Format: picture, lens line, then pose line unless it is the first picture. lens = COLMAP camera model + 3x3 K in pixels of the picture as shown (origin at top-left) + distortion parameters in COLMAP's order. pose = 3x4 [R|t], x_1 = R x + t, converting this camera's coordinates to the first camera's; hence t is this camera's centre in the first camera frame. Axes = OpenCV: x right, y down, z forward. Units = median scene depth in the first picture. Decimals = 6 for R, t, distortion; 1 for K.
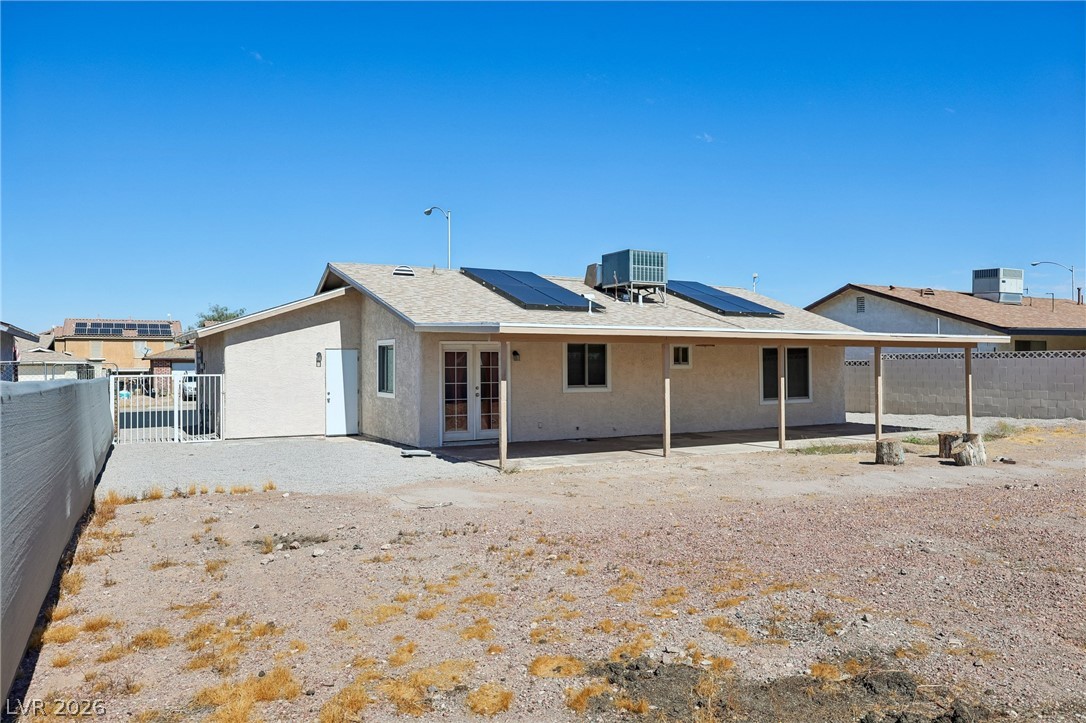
lens RADIAL K [[744.3, 0, 543.0], [0, 744.3, 361.5], [0, 0, 1]] dist [-0.000031, -0.000022]
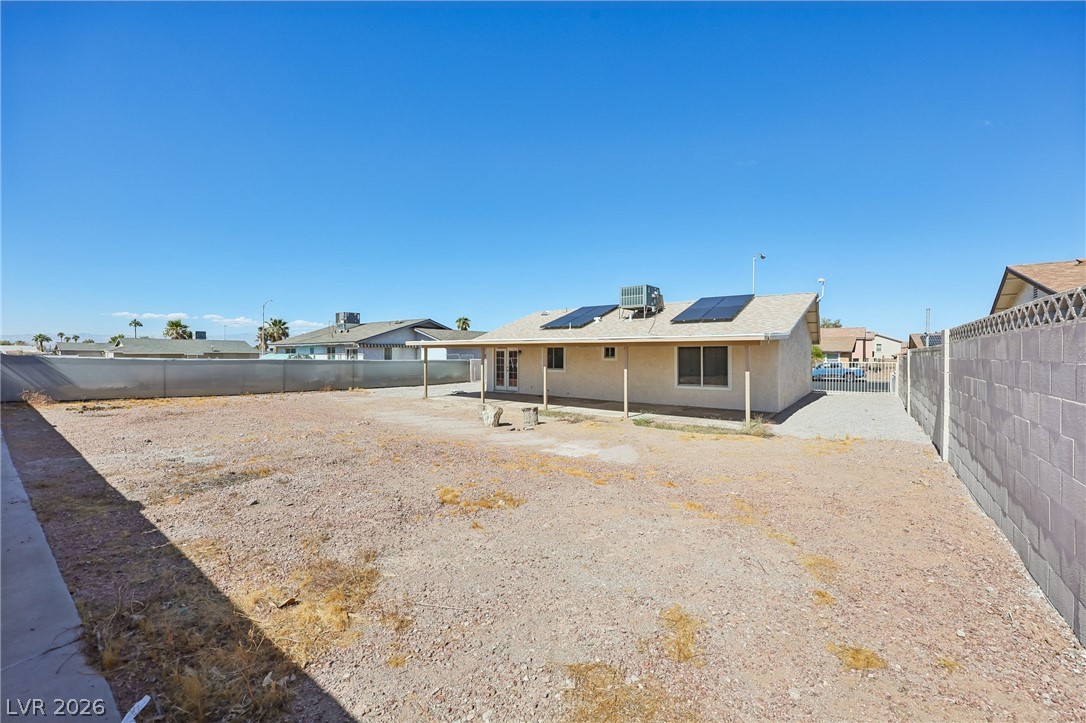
lens RADIAL K [[436.3, 0, 543.0], [0, 436.3, 361.5], [0, 0, 1]] dist [0.001553, 0.000510]
pose [[0.400145, 0.011881, -0.916375, 0.984943], [-0.009138, 0.999918, 0.008974, 0.004510], [0.916406, 0.004783, 0.400220, 0.498144]]
